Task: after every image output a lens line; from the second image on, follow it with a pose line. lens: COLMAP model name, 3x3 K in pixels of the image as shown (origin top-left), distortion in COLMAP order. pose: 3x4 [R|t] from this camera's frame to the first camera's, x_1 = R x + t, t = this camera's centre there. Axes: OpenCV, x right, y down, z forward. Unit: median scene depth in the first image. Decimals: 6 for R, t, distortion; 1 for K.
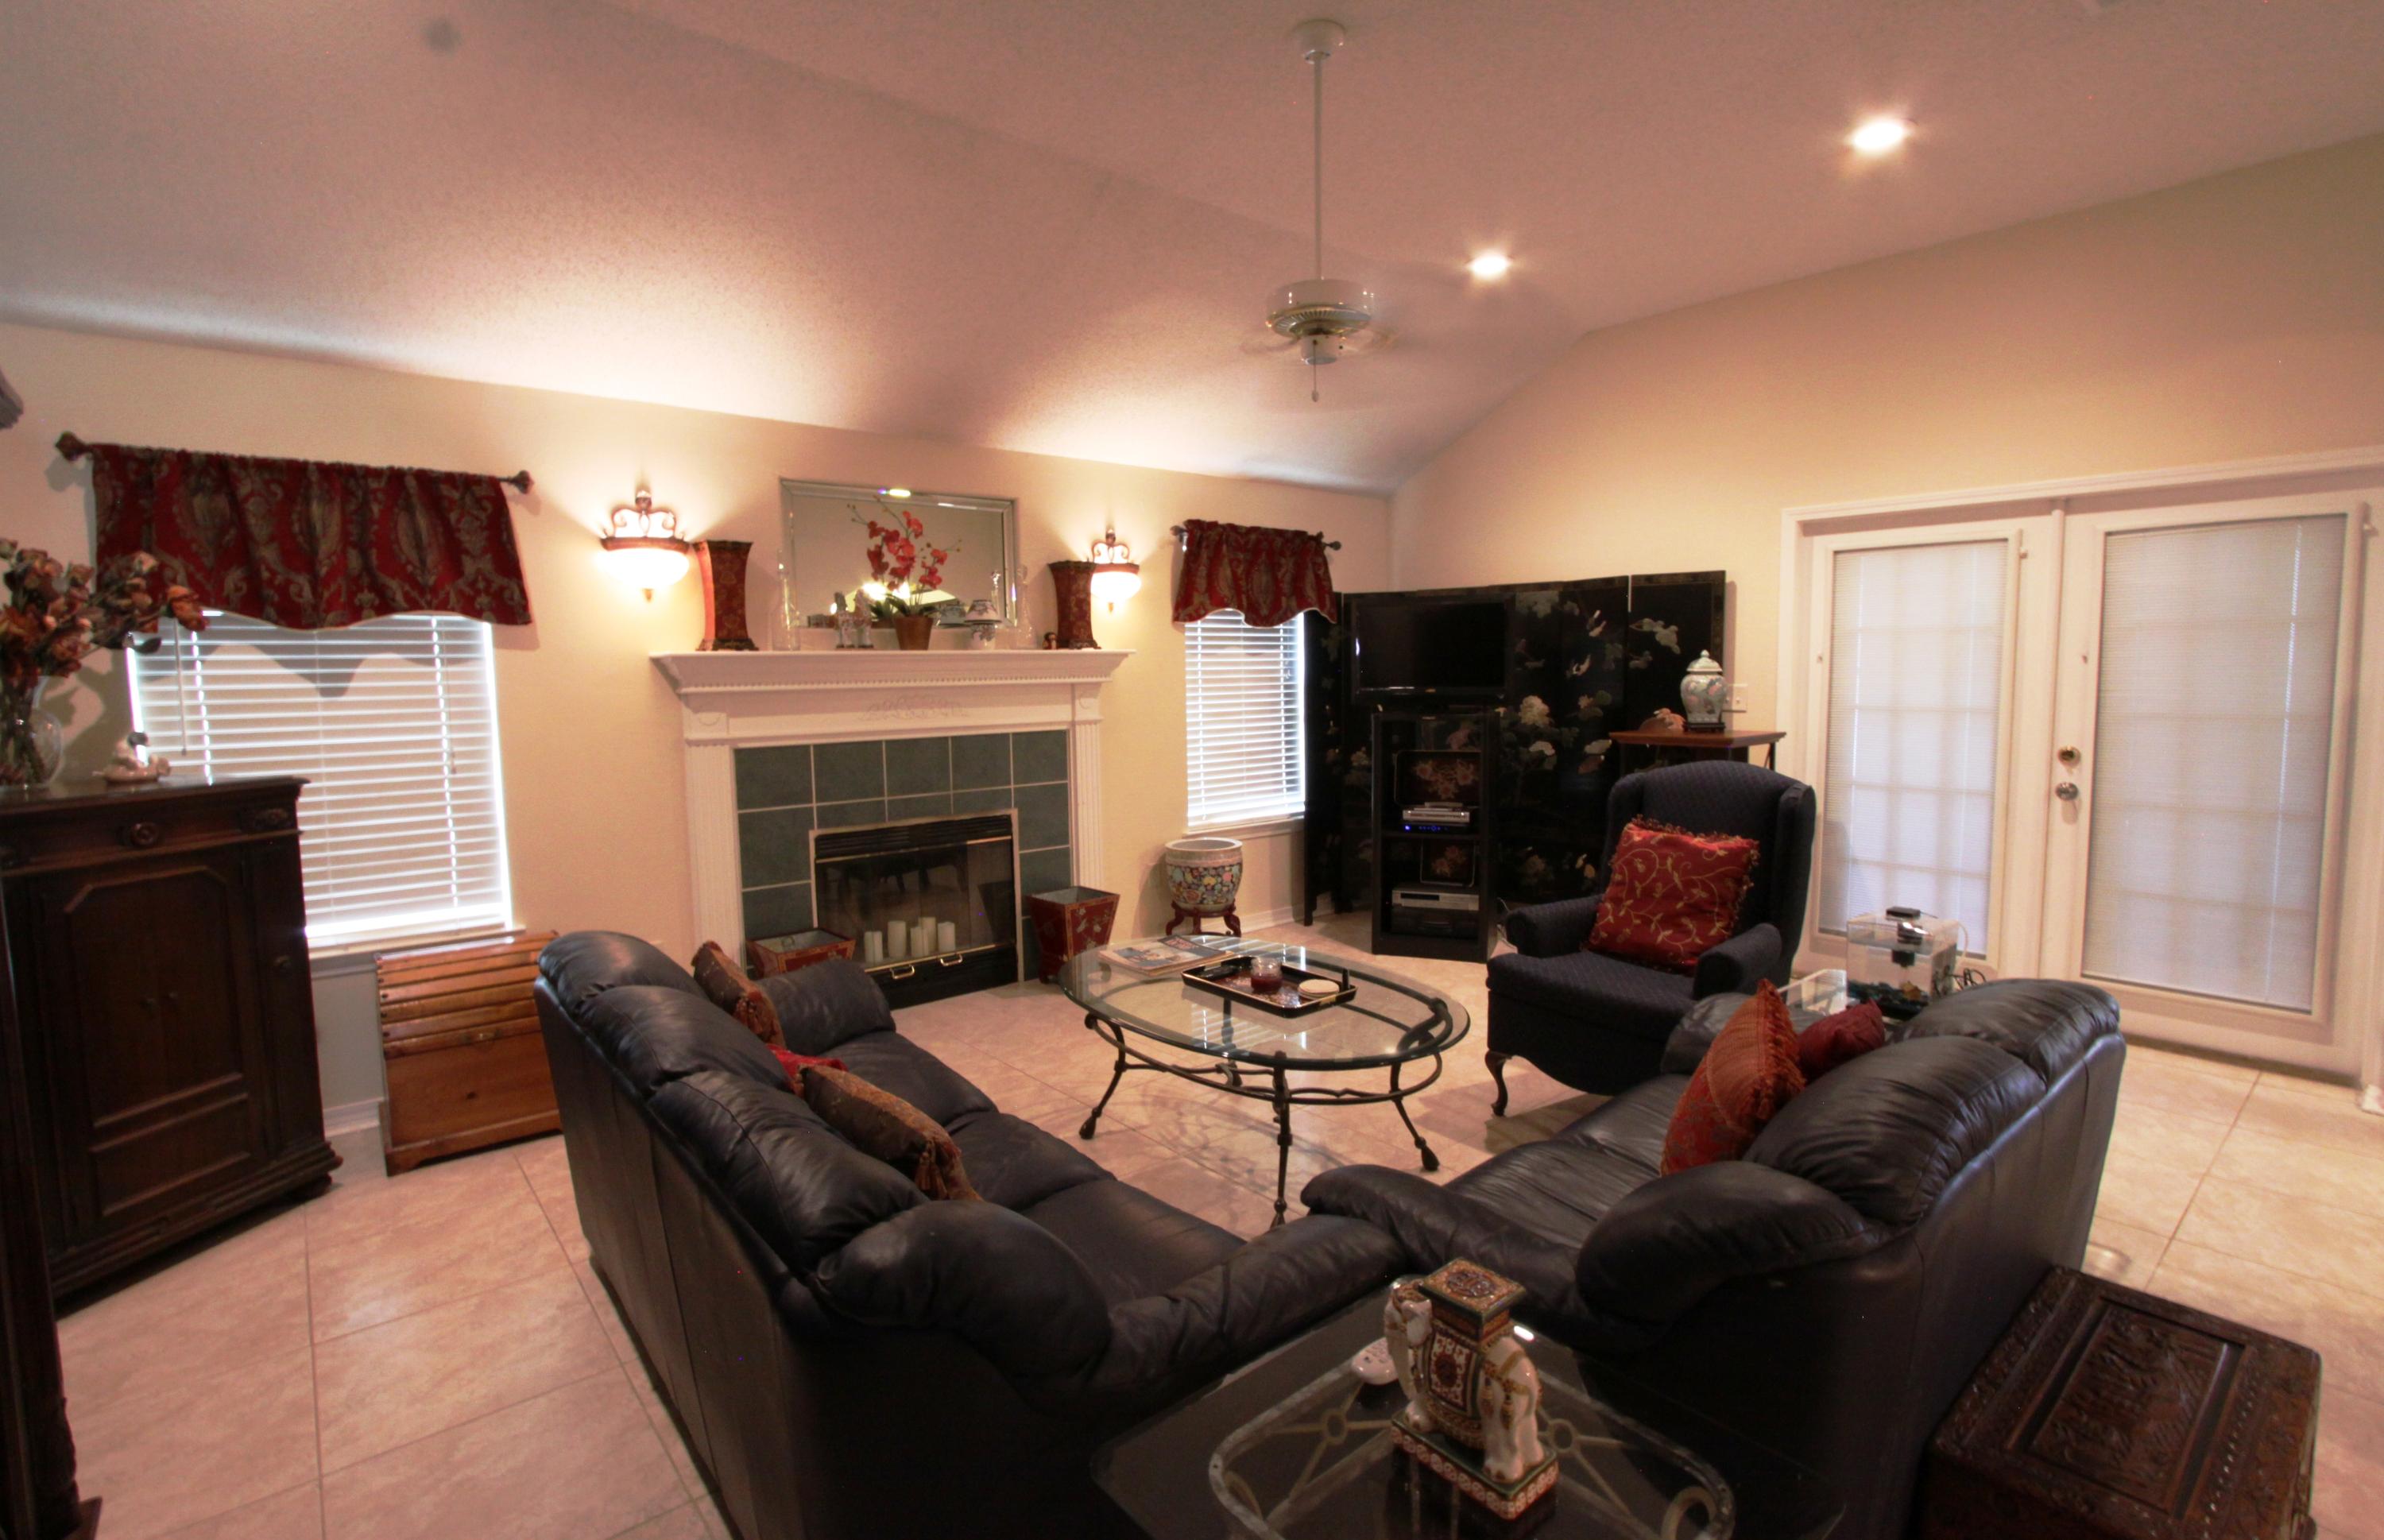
lens RADIAL K [[1101.3, 0, 1193.9], [0, 1101.3, 757.3], [0, 0, 1]] dist [-0.018402, 0.001342]
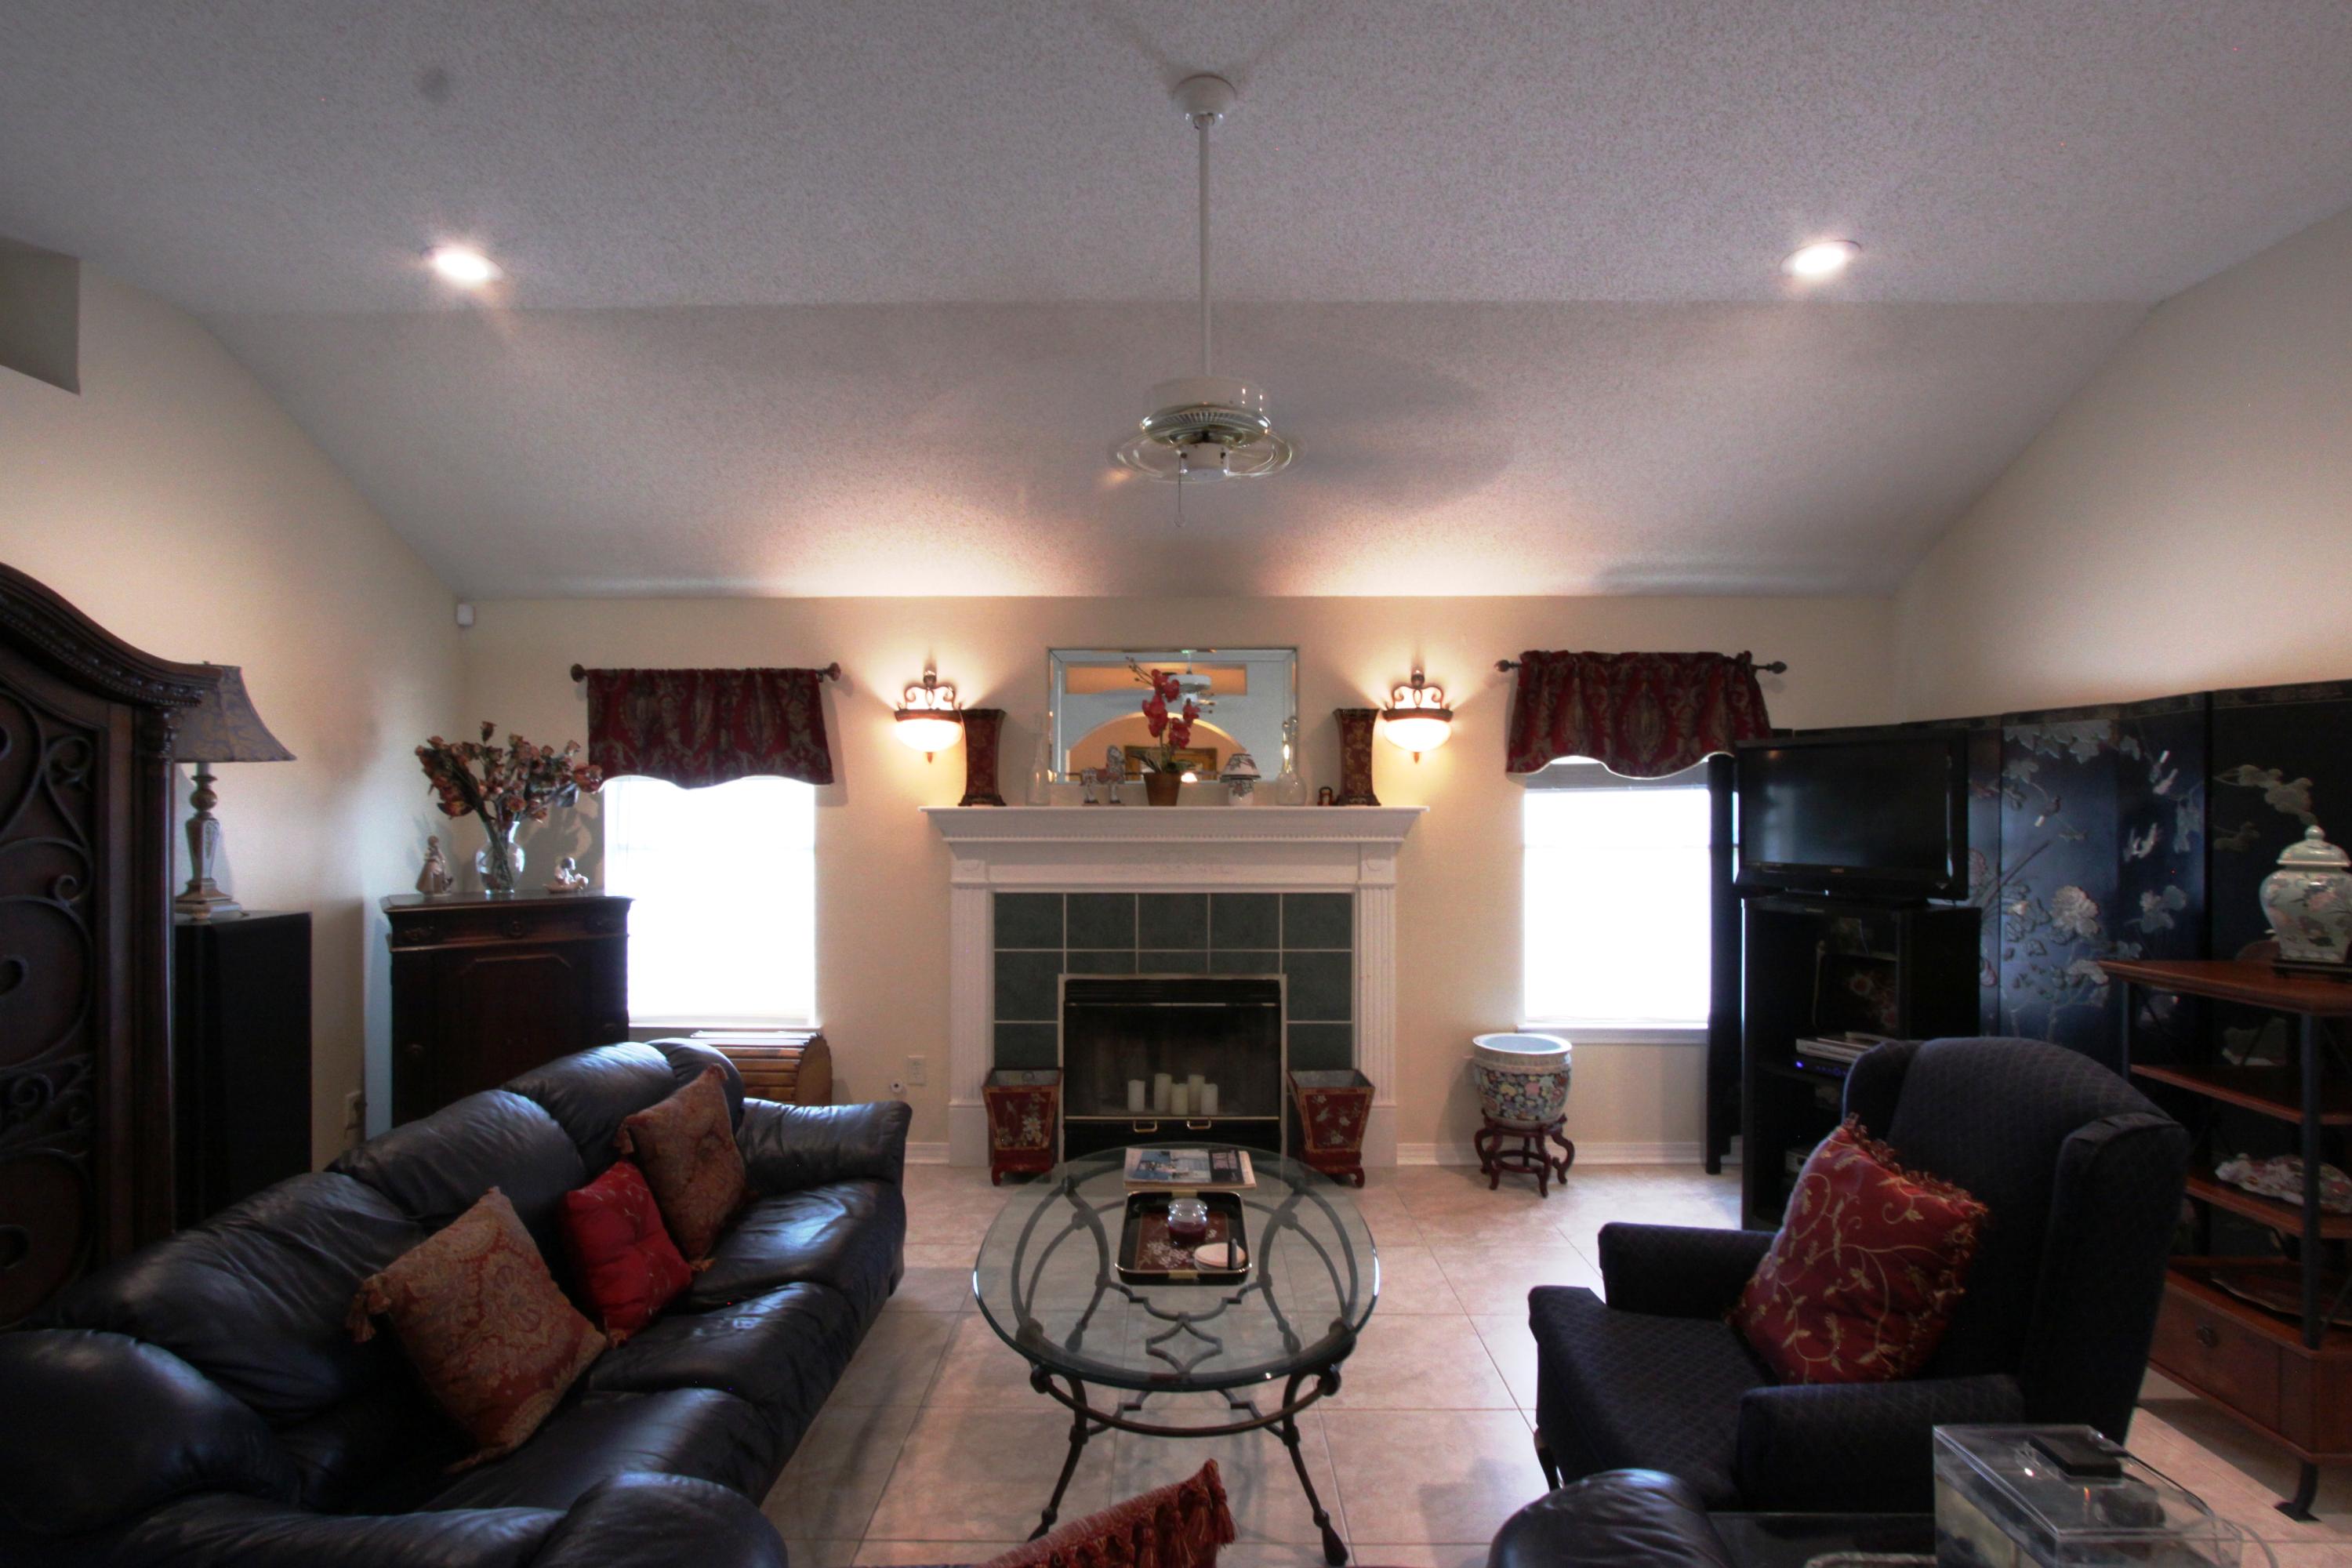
lens RADIAL K [[1085.3, 0, 1176.3], [0, 1085.3, 801.6], [0, 0, 1]] dist [-0.017124, 0.001667]
pose [[0.763041, 0.012912, -0.646221, 0.374961], [-0.064456, 0.996337, -0.056200, -0.043497], [0.643128, 0.084536, 0.761078, 0.237668]]
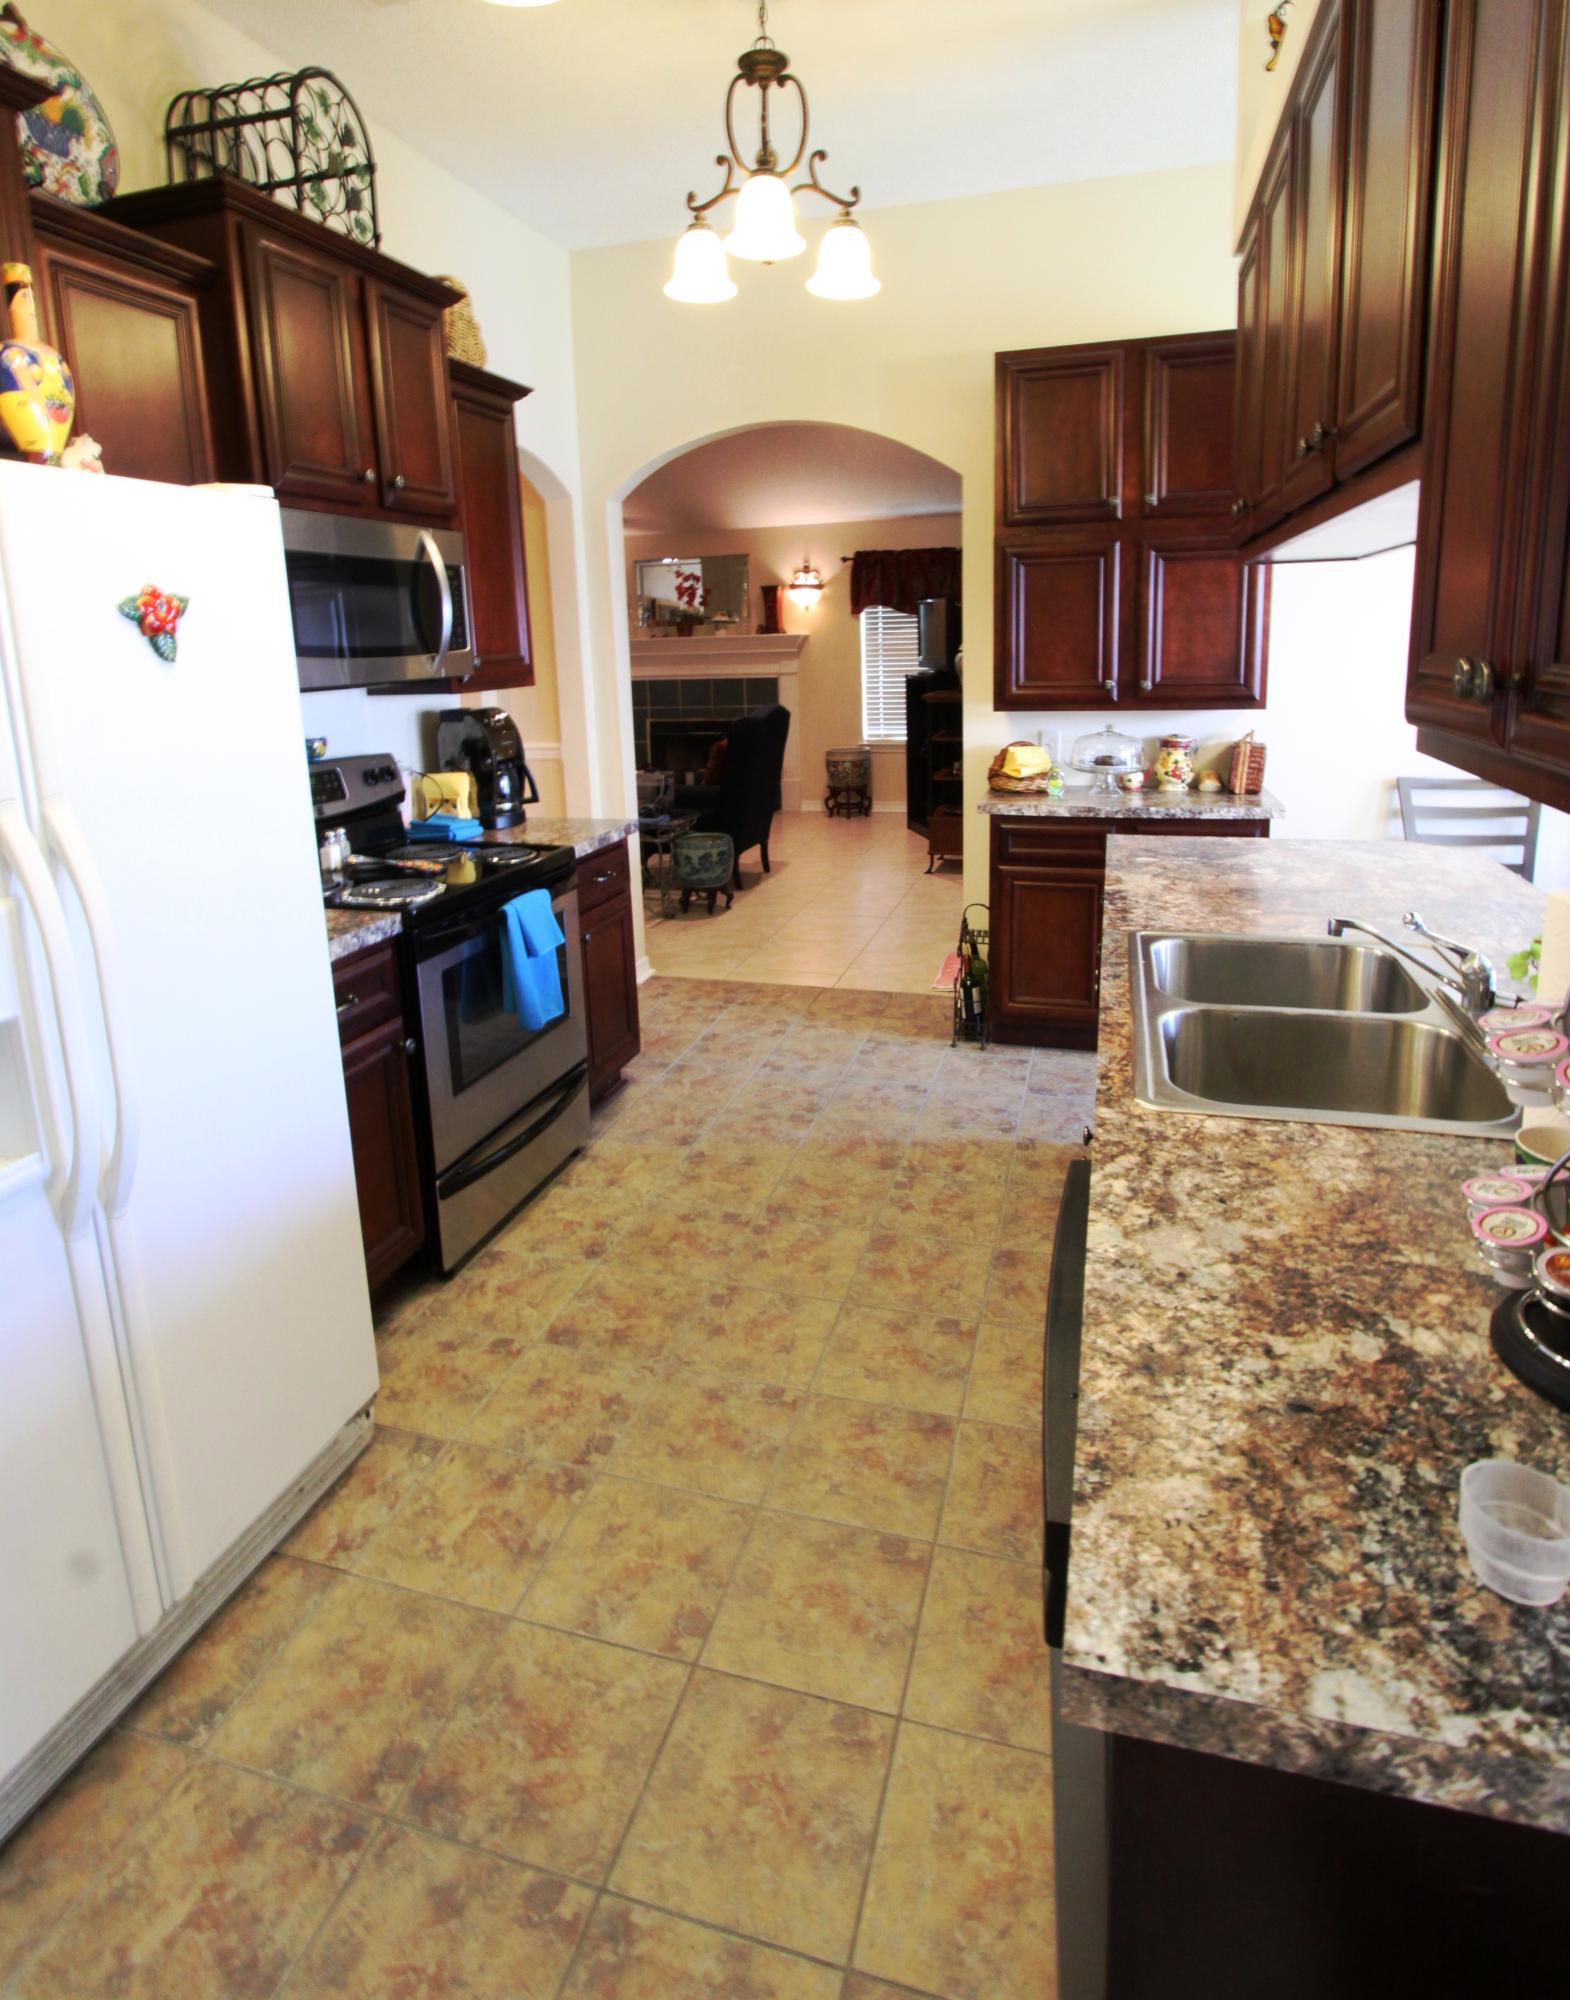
lens RADIAL K [[1074.7, 0, 809.6], [0, 1074.7, 819.5], [0, 0, 1]] dist [0.000213, -0.000040]
pose [[0.556760, 0.139018, -0.818958, 1.512885], [-0.049418, 0.989694, 0.134404, -0.037162], [0.829202, -0.034359, 0.557892, 0.040757]]
